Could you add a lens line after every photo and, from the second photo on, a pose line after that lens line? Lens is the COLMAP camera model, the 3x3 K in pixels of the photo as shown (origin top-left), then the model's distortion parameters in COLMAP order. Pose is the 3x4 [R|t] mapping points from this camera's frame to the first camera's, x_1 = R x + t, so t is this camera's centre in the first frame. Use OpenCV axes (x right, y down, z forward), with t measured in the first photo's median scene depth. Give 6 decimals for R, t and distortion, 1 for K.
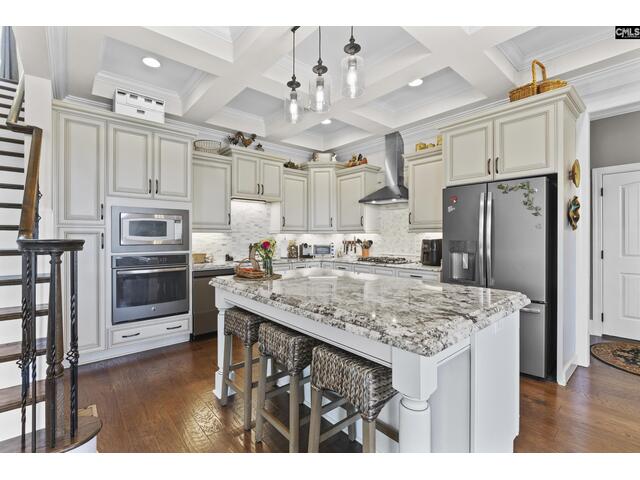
lens RADIAL K [[295.6, 0, 317.4], [0, 295.6, 237.6], [0, 0, 1]] dist [-0.004459, -0.000287]
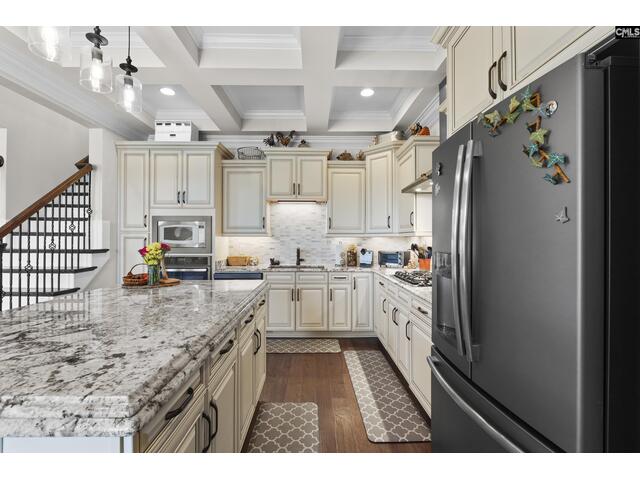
lens RADIAL K [[295.6, 0, 317.4], [0, 295.6, 237.6], [0, 0, 1]] dist [-0.004459, -0.000287]
pose [[0.767704, -0.002928, -0.640797, 0.474010], [-0.002985, 0.999962, -0.008145, -0.005858], [0.640797, 0.008166, 0.767667, 0.360760]]
